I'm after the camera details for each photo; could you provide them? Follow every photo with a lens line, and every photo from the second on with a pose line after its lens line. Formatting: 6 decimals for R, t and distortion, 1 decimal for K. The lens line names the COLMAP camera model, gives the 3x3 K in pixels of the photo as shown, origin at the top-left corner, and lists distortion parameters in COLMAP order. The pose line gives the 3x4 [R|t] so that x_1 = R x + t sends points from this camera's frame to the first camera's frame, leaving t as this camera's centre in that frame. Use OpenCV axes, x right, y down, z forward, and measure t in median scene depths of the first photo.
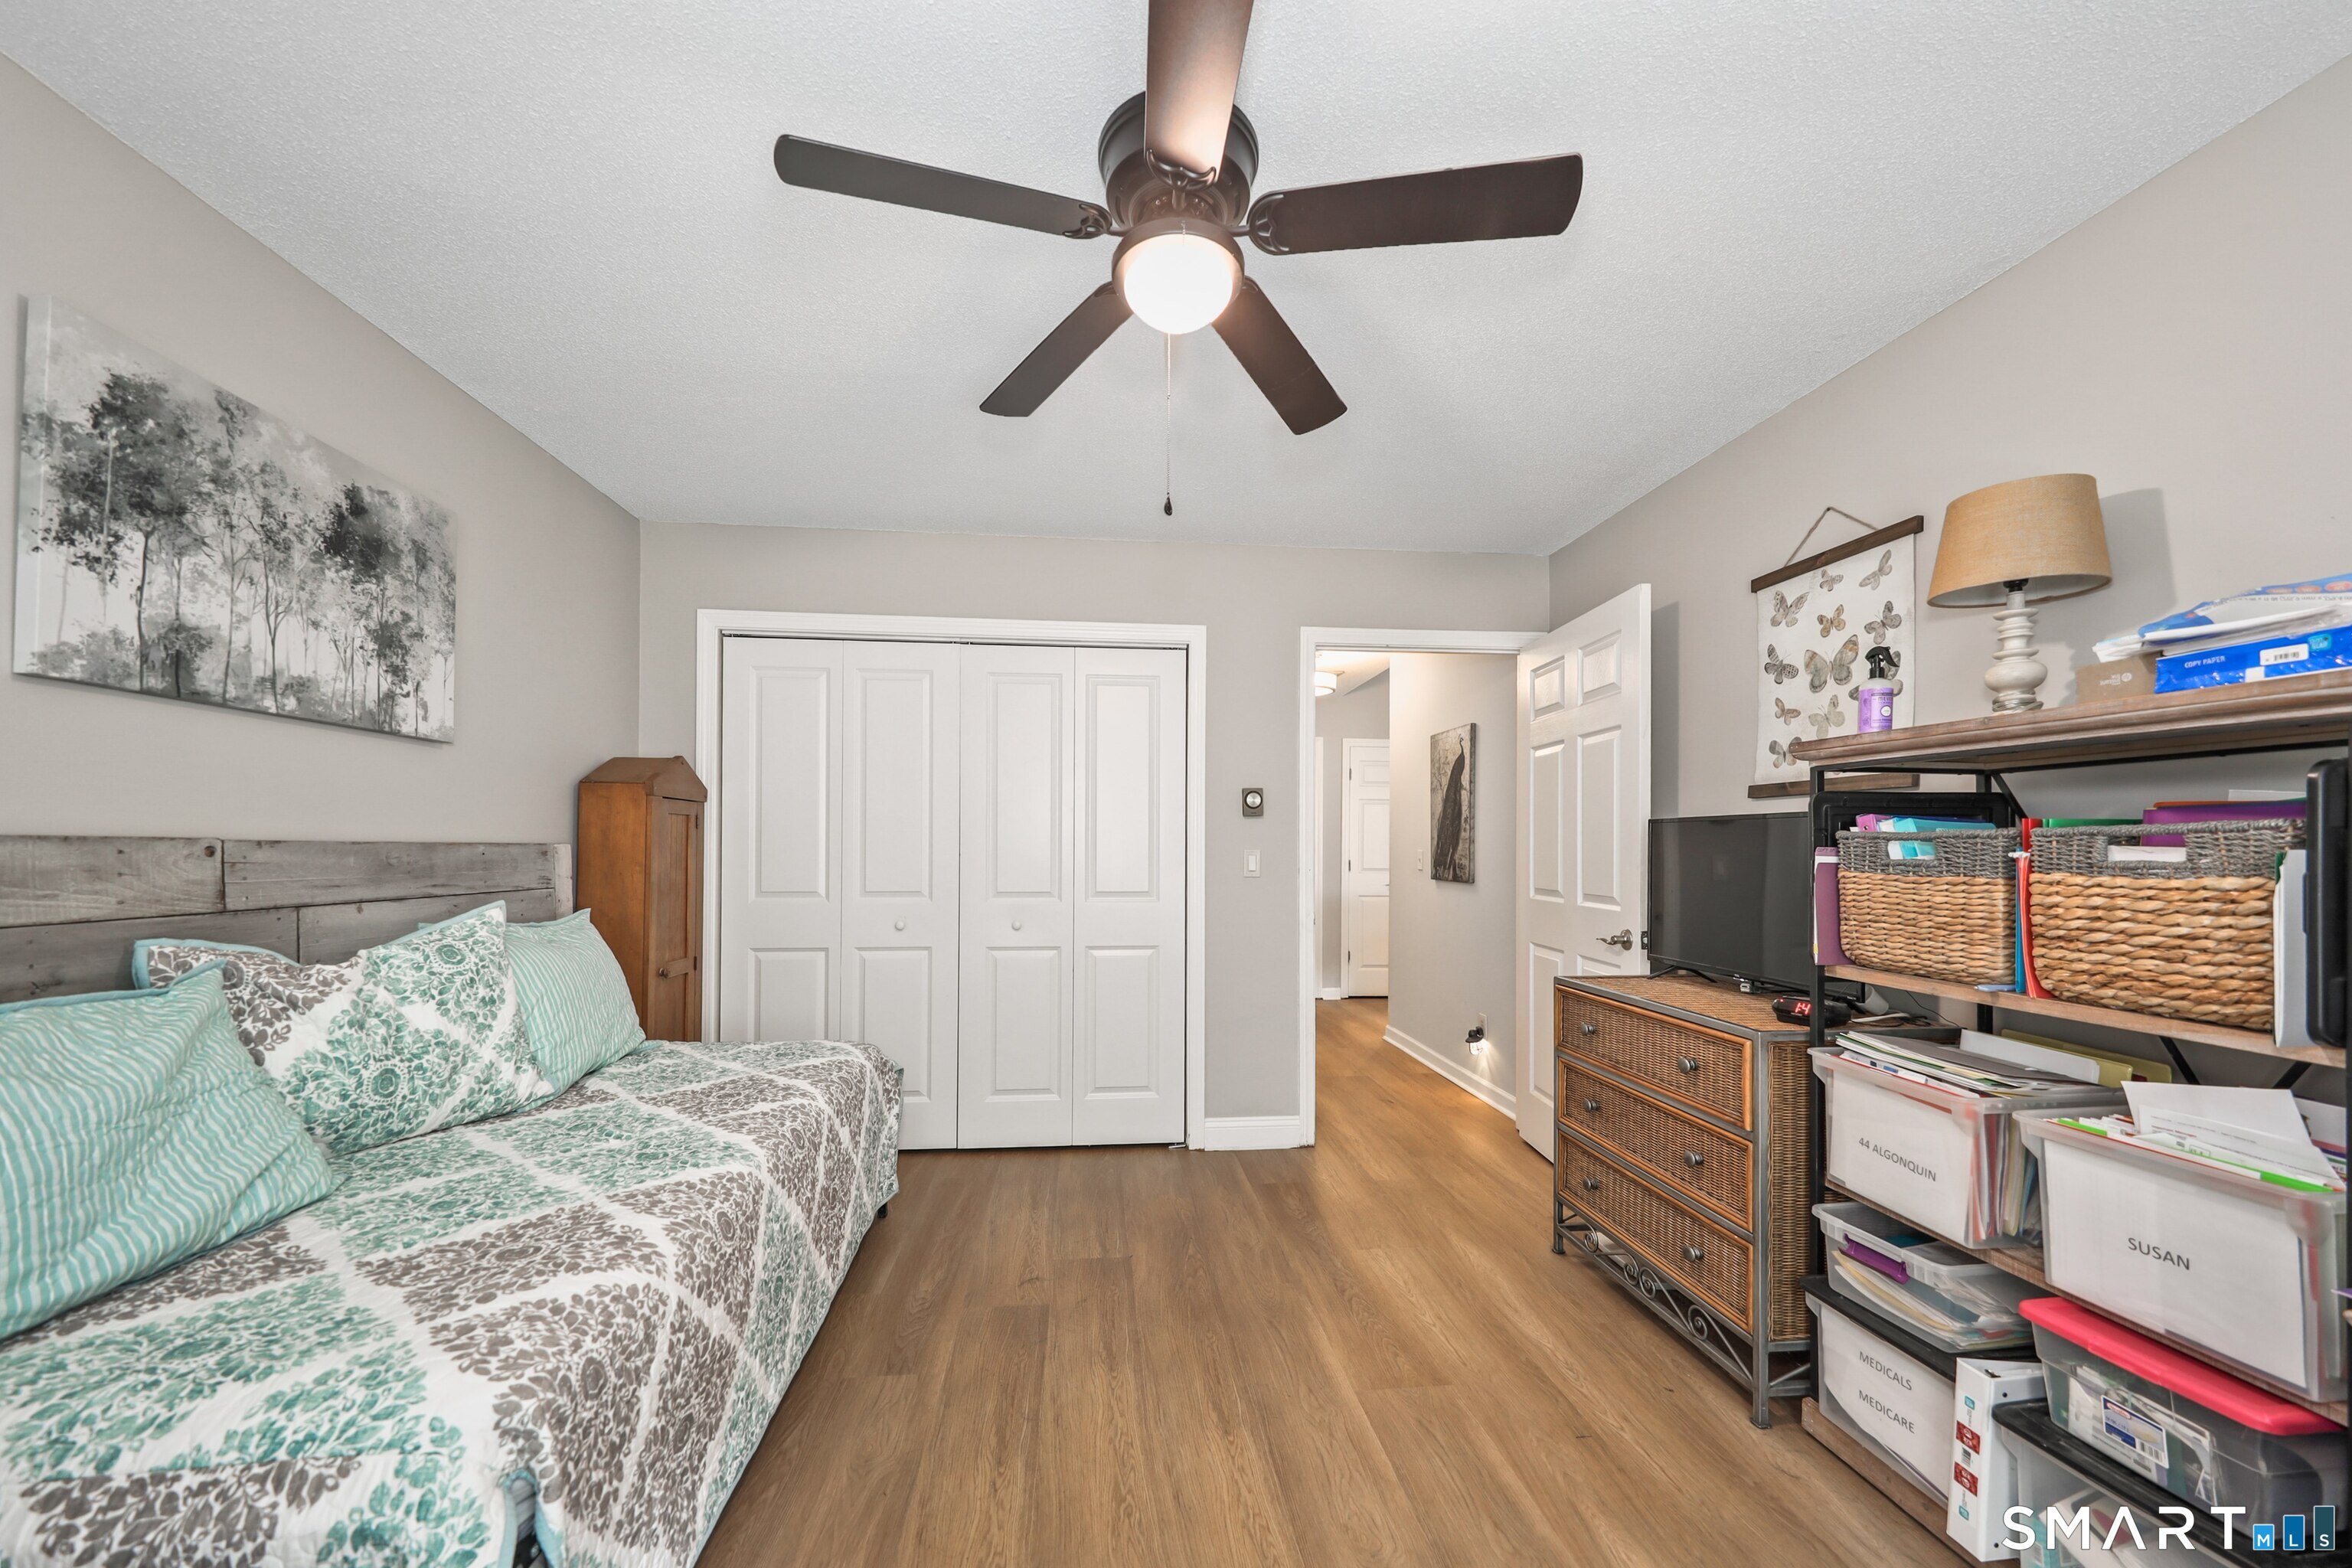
lens RADIAL K [[915.6, 0, 1201.7], [0, 915.6, 844.8], [0, 0, 1]] dist [-0.000839, 0.000022]
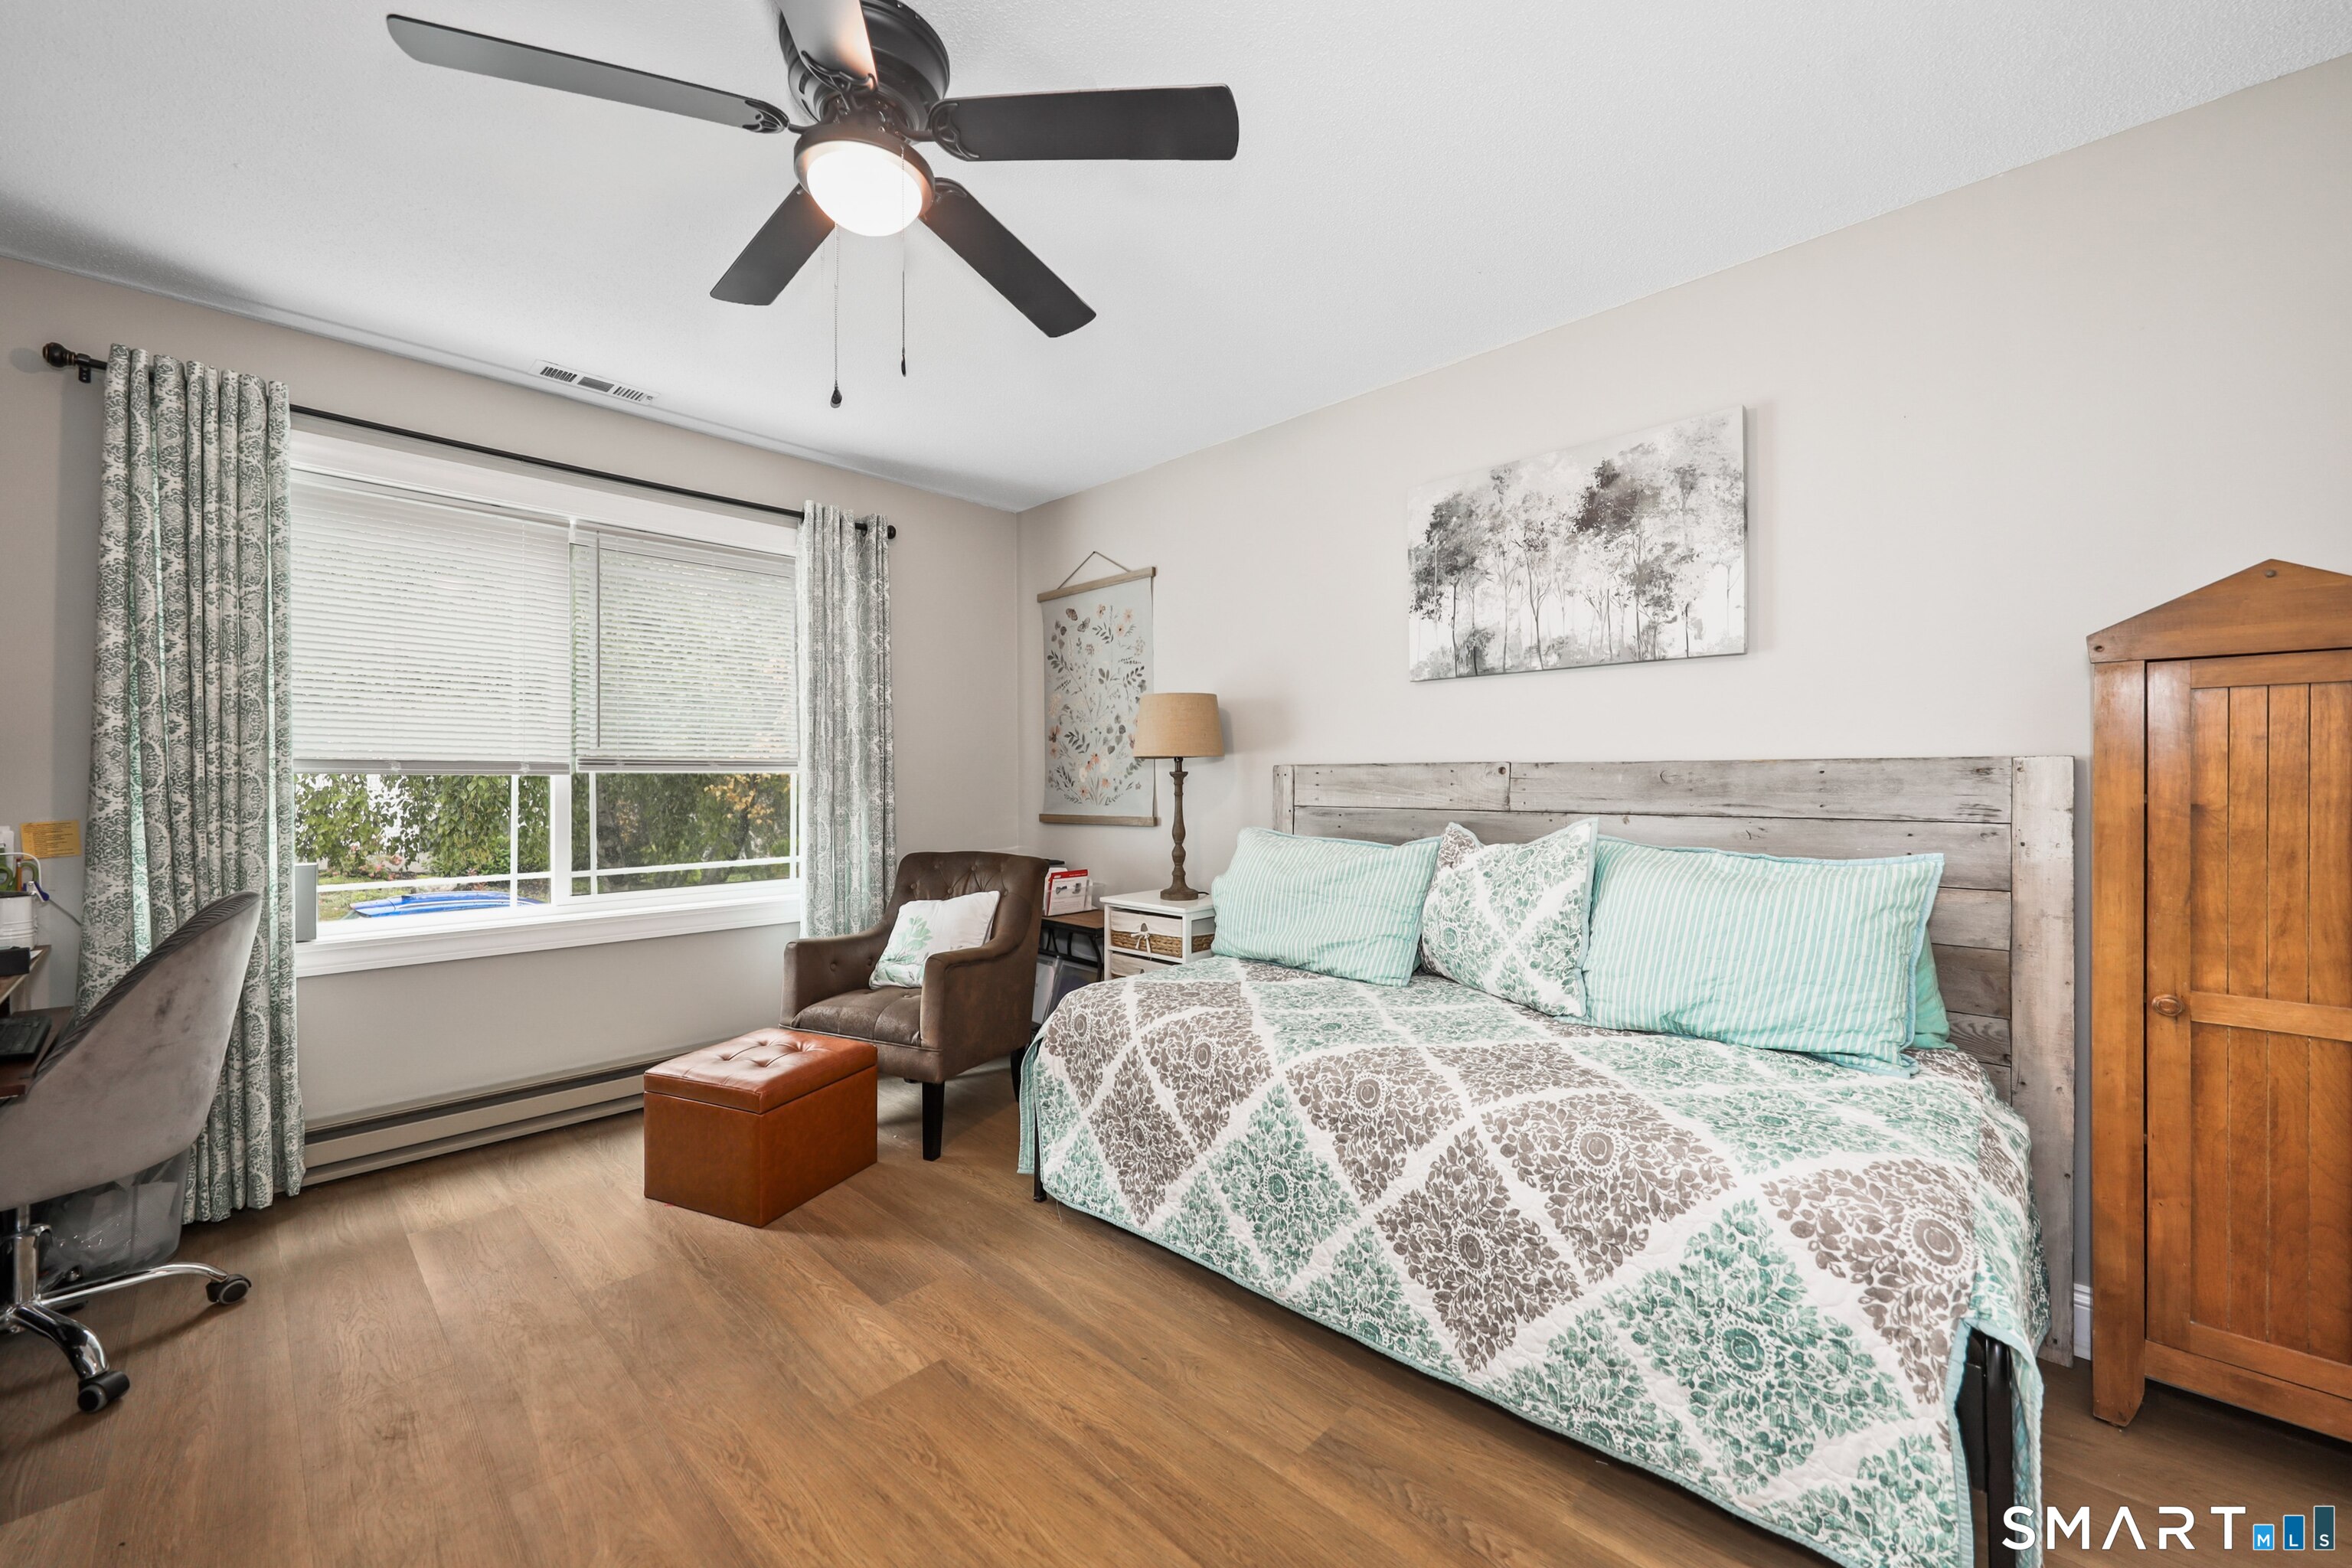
lens RADIAL K [[915.6, 0, 1169.3], [0, 915.6, 785.0], [0, 0, 1]] dist [-0.000839, 0.000022]
pose [[-0.794044, -0.000189, -0.607860, 0.255028], [-0.000005, 1.000000, -0.000304, 0.028368], [0.607860, -0.000239, -0.794044, 1.677887]]
